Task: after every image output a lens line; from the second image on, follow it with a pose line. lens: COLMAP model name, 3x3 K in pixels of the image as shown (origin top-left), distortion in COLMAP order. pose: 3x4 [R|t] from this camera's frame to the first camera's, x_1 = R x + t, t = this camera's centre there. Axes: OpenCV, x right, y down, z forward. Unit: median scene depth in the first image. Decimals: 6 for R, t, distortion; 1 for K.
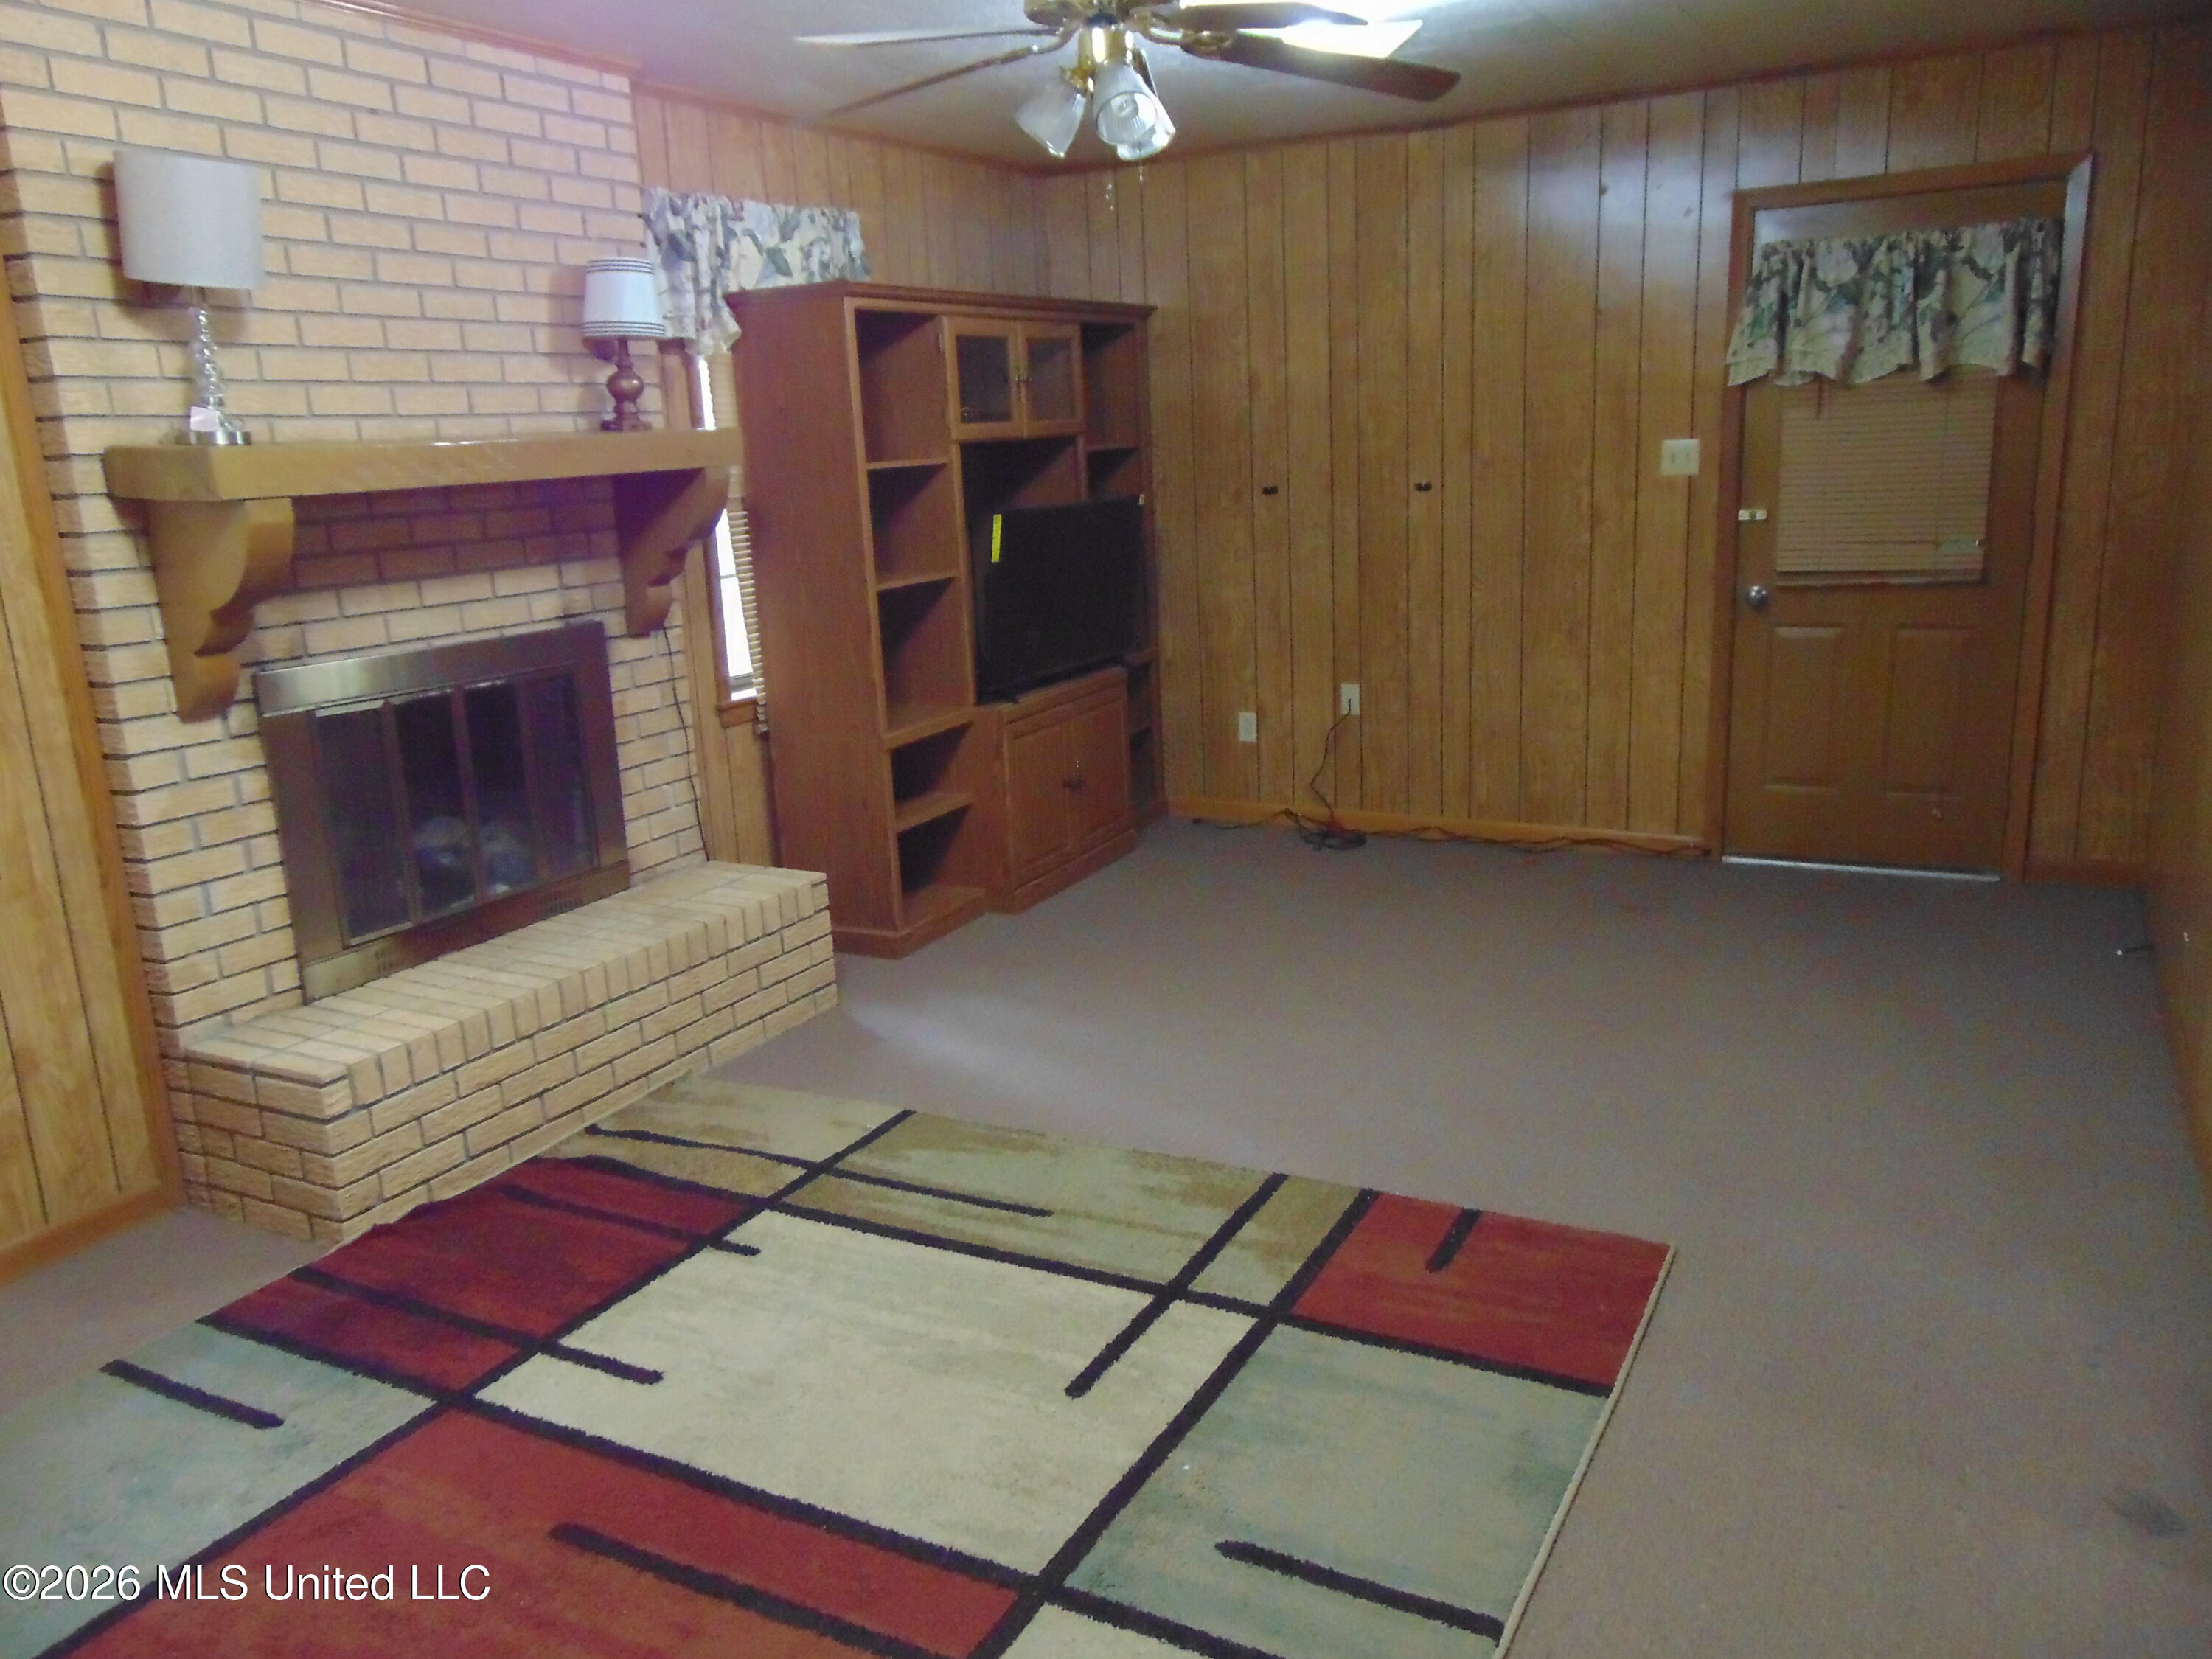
lens RADIAL K [[1645.5, 0, 1116.2], [0, 1645.5, 837.6], [0, 0, 1]] dist [-0.027965, 0.063012]
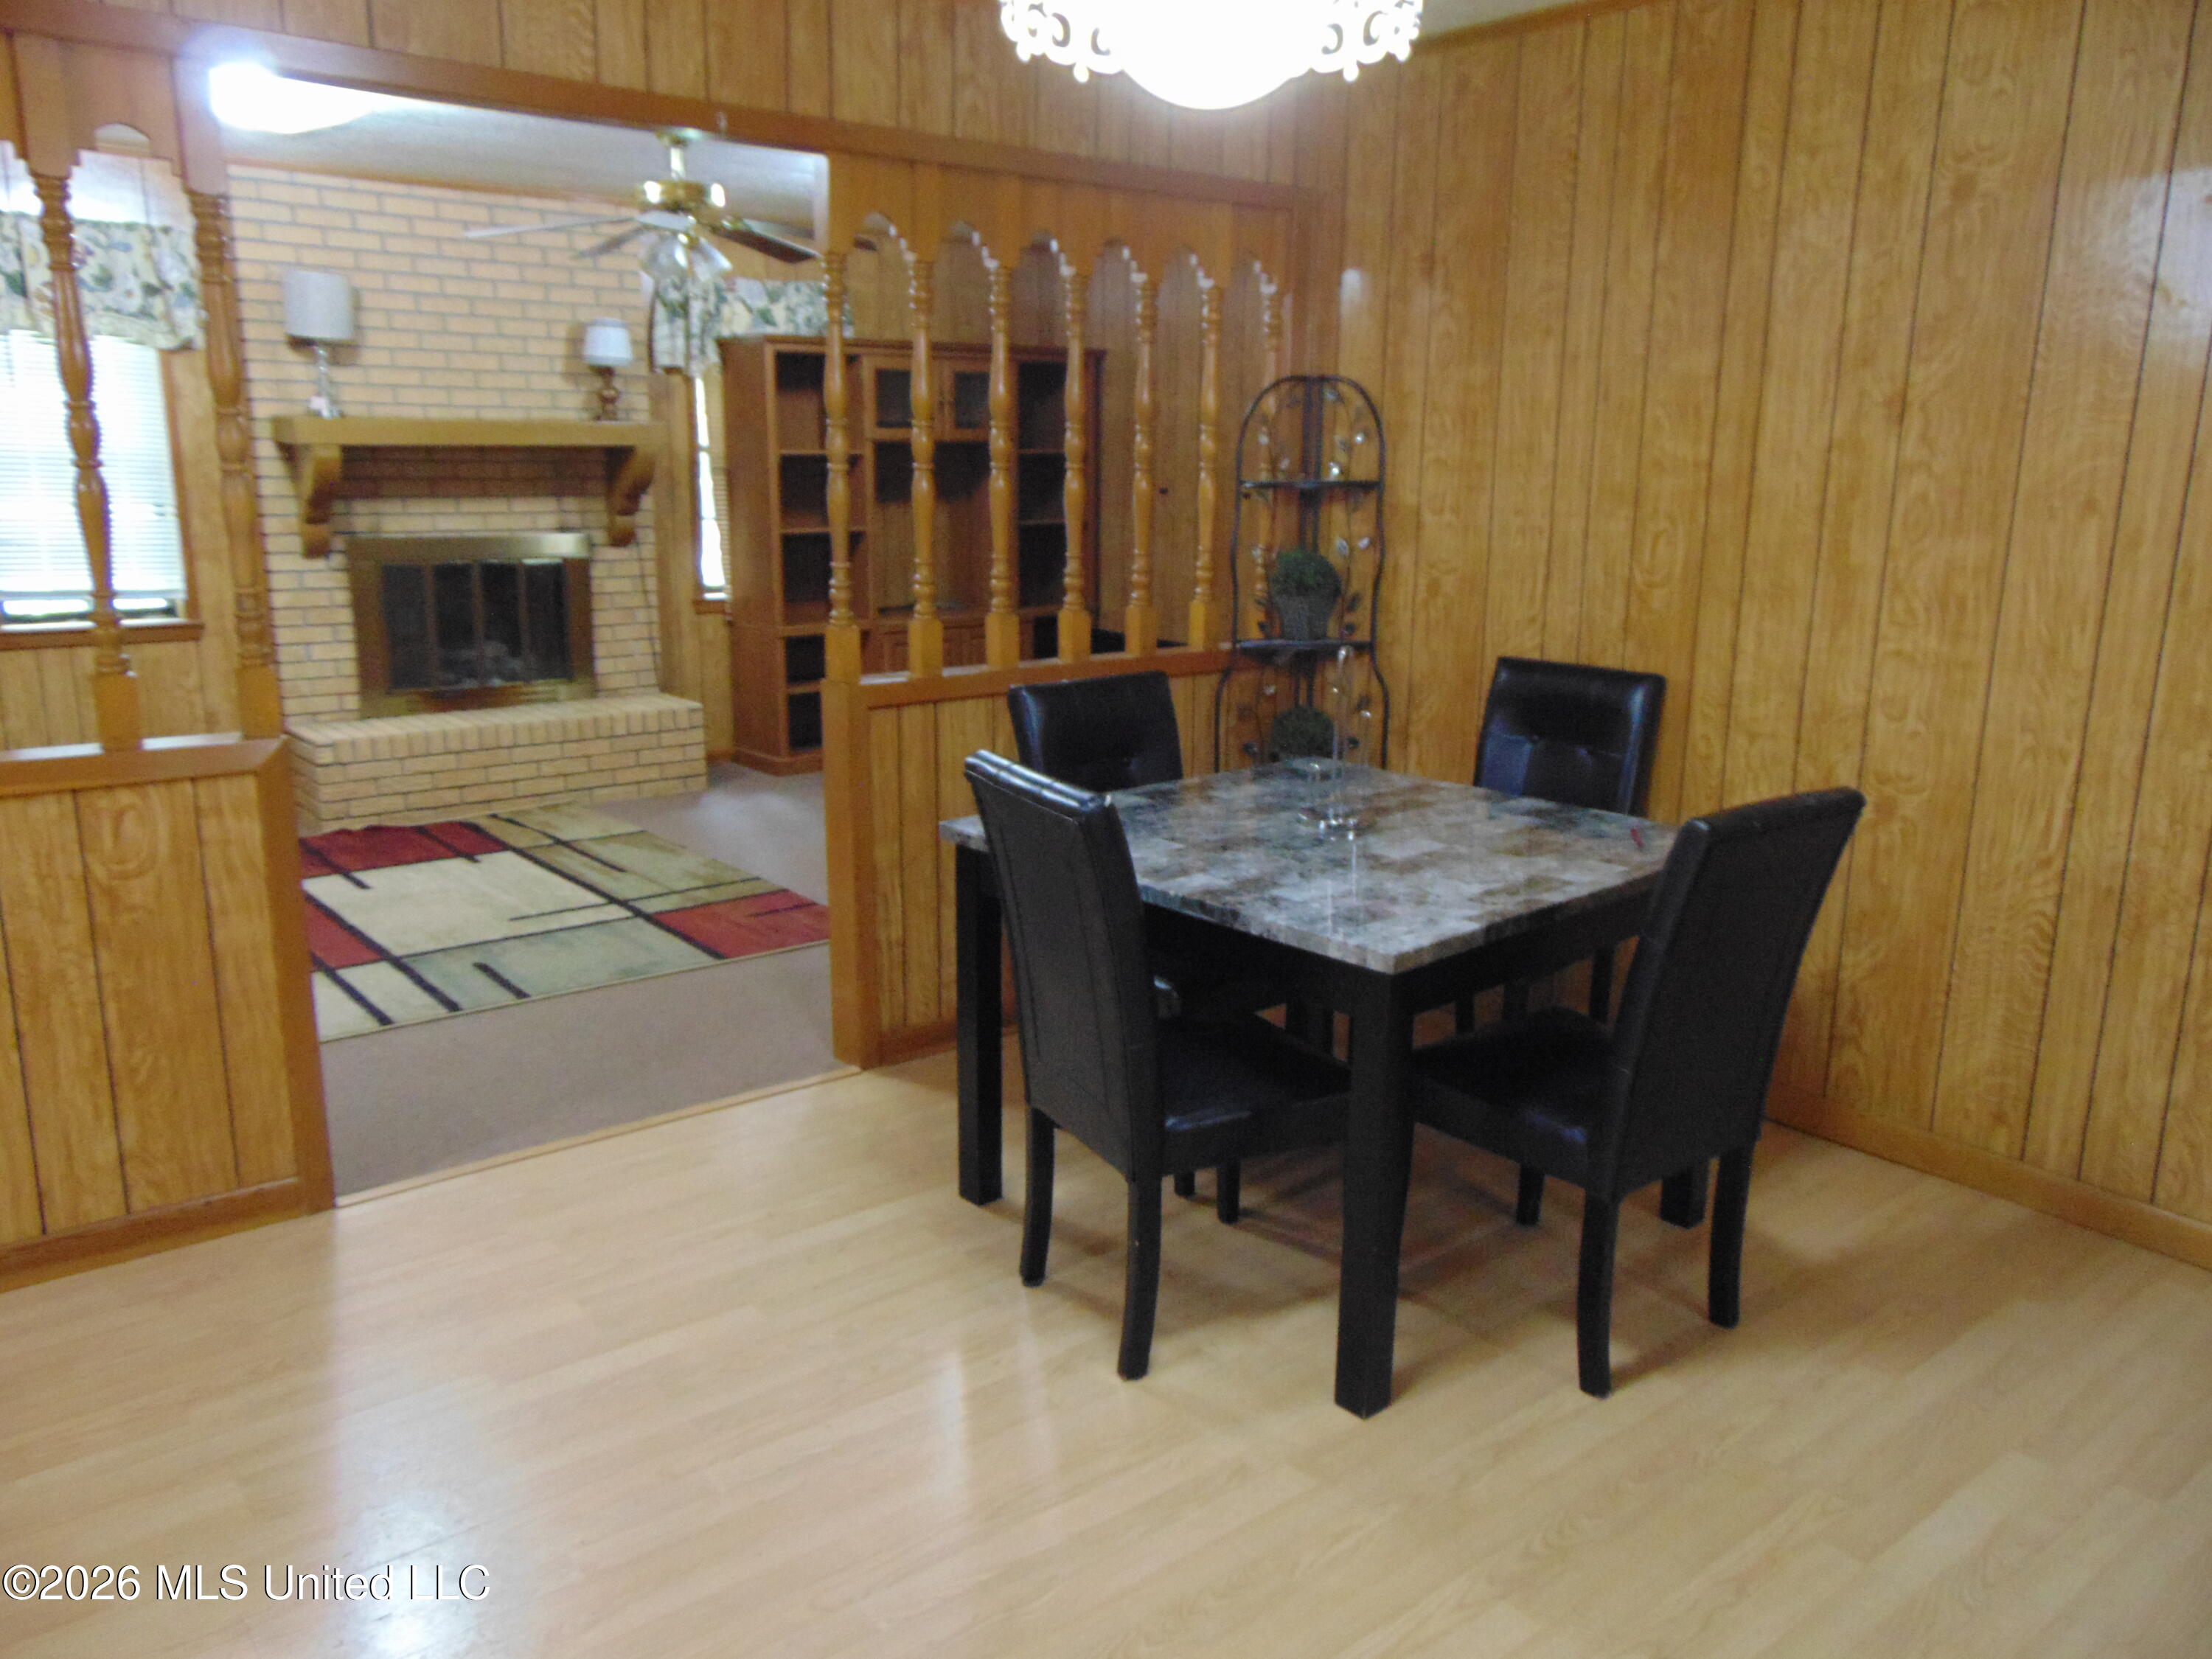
lens RADIAL K [[1645.5, 0, 1113.0], [0, 1645.5, 838.8], [0, 0, 1]] dist [-0.027965, 0.063012]
pose [[0.922346, 0.141337, -0.359585, 0.996529], [-0.141943, 0.989562, 0.024867, 0.069125], [0.359346, 0.028105, 0.932781, -0.428491]]
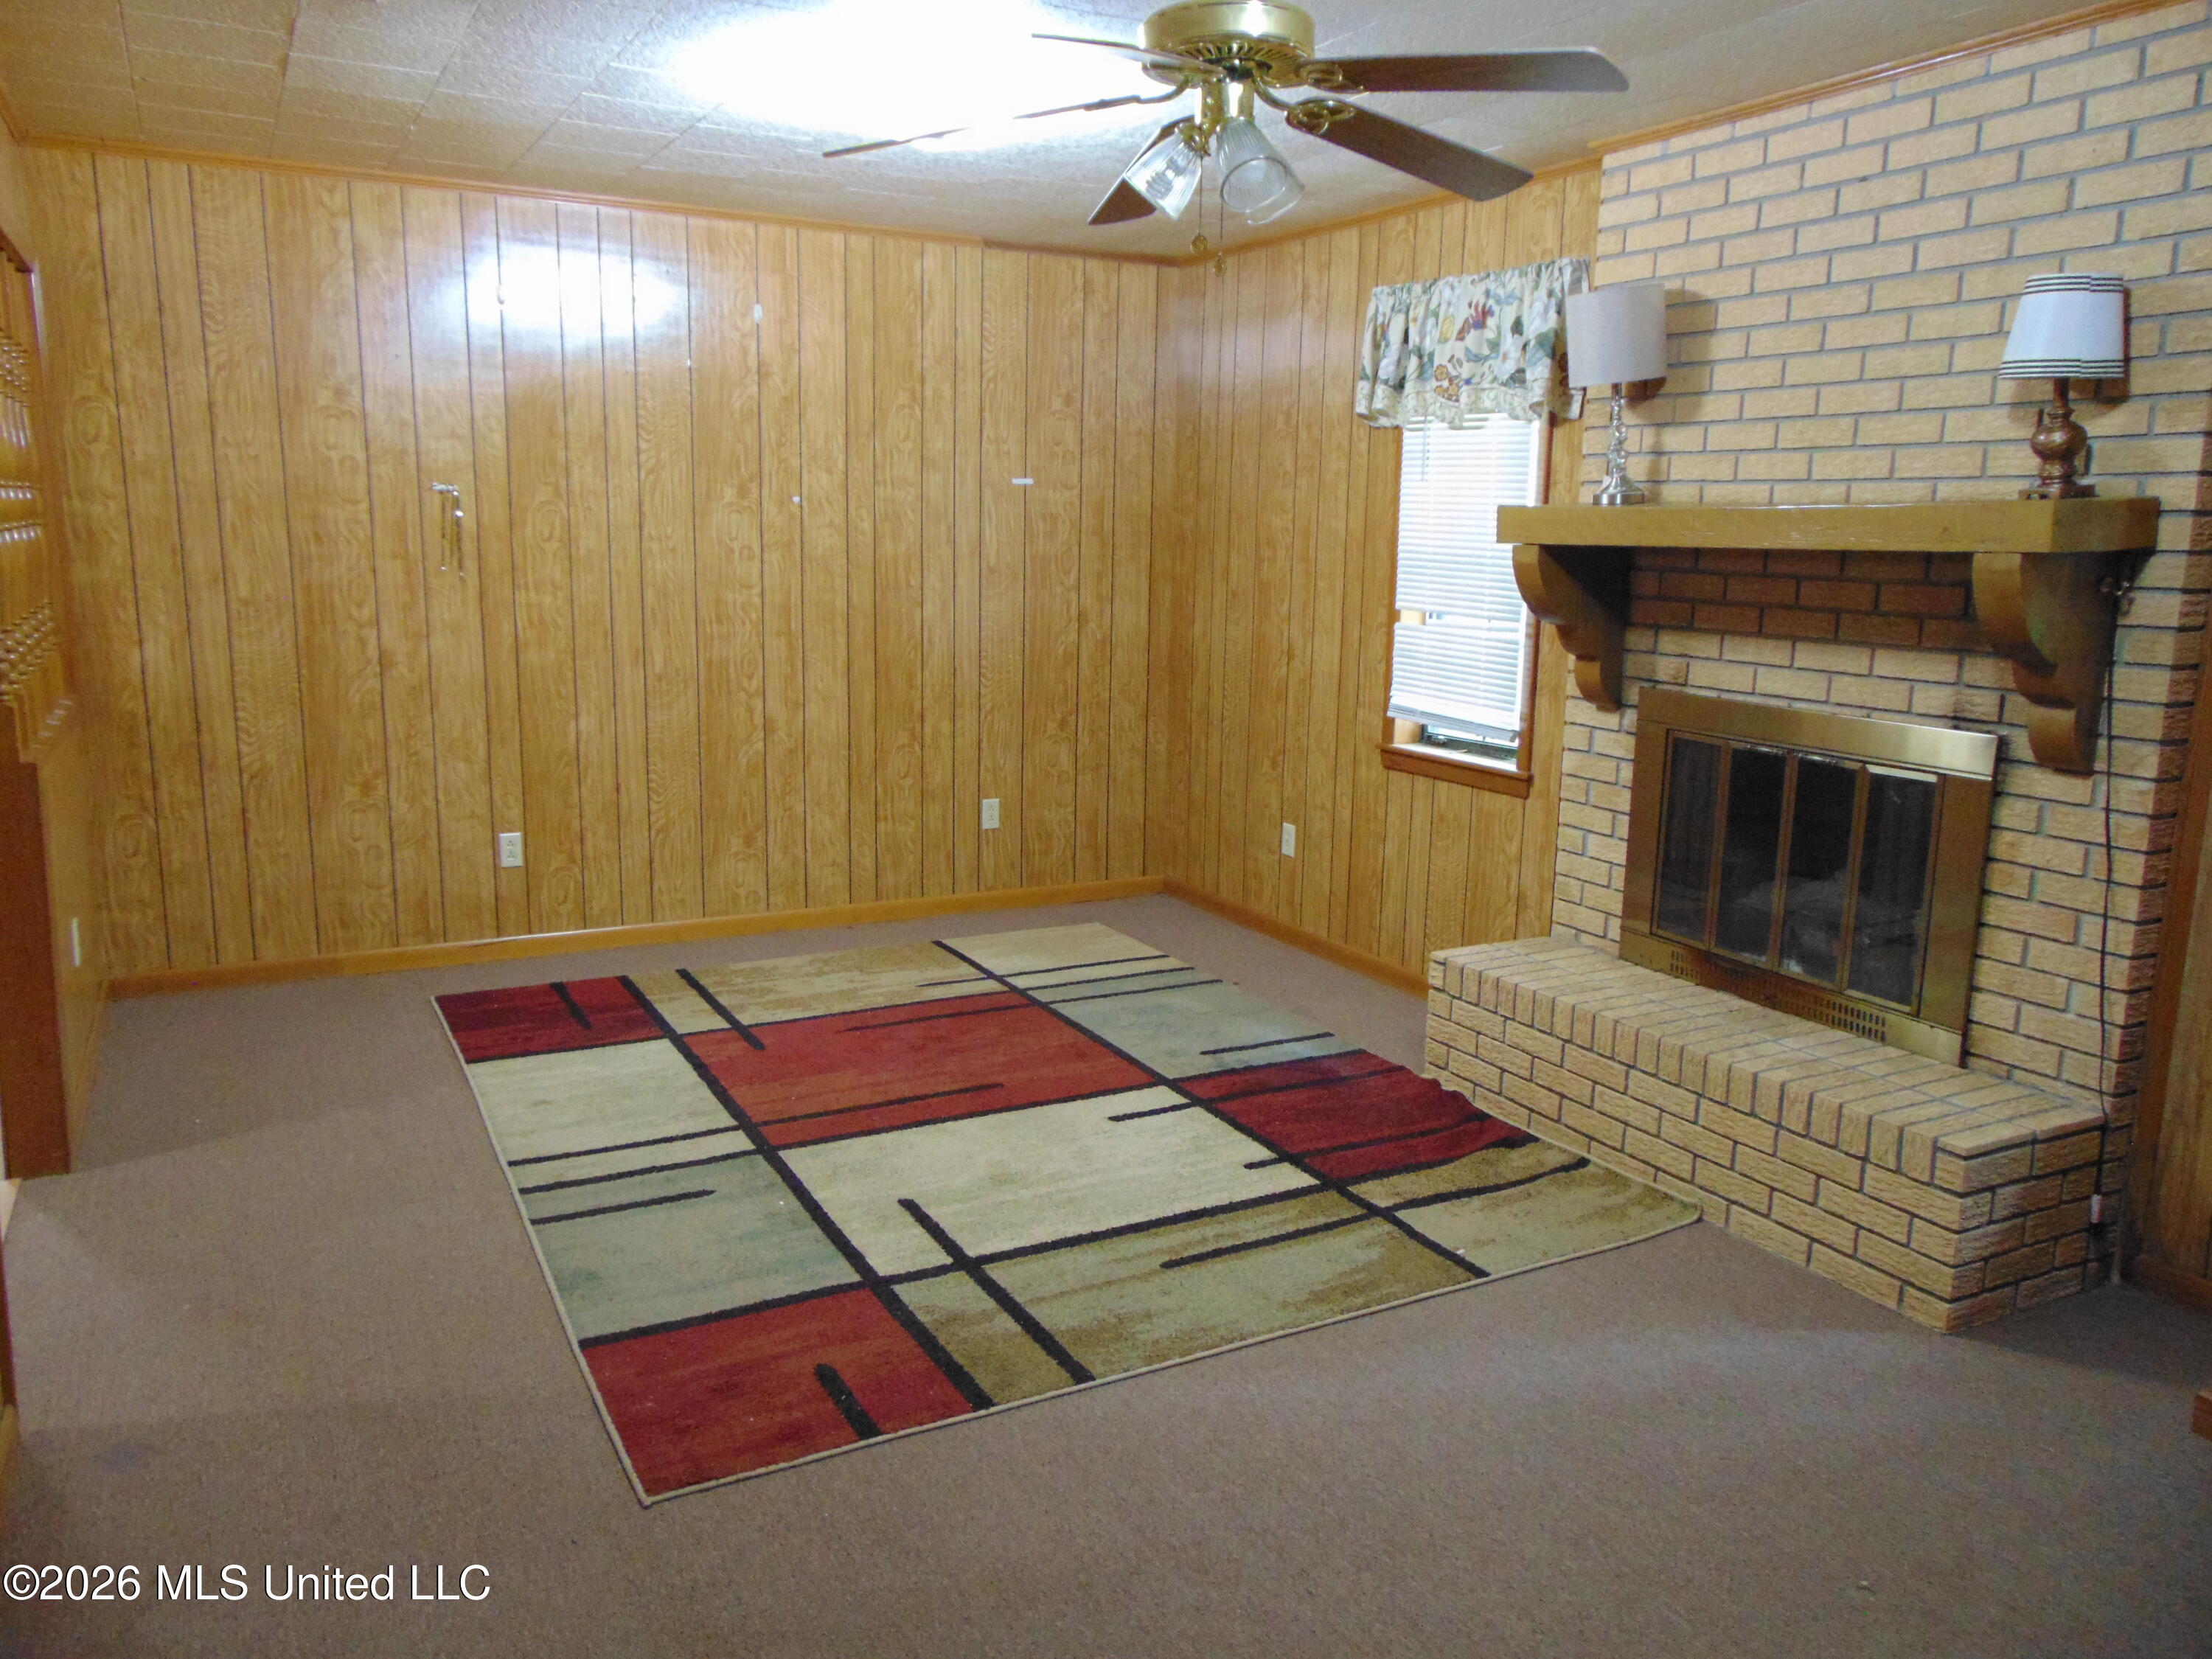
lens RADIAL K [[1645.5, 0, 1089.9], [0, 1645.5, 832.0], [0, 0, 1]] dist [-0.027965, 0.063012]
pose [[-0.559979, 0.190784, -0.806241, 0.708729], [-0.187504, 0.918694, 0.347627, -0.343338], [0.807010, 0.345837, -0.478677, 1.263552]]
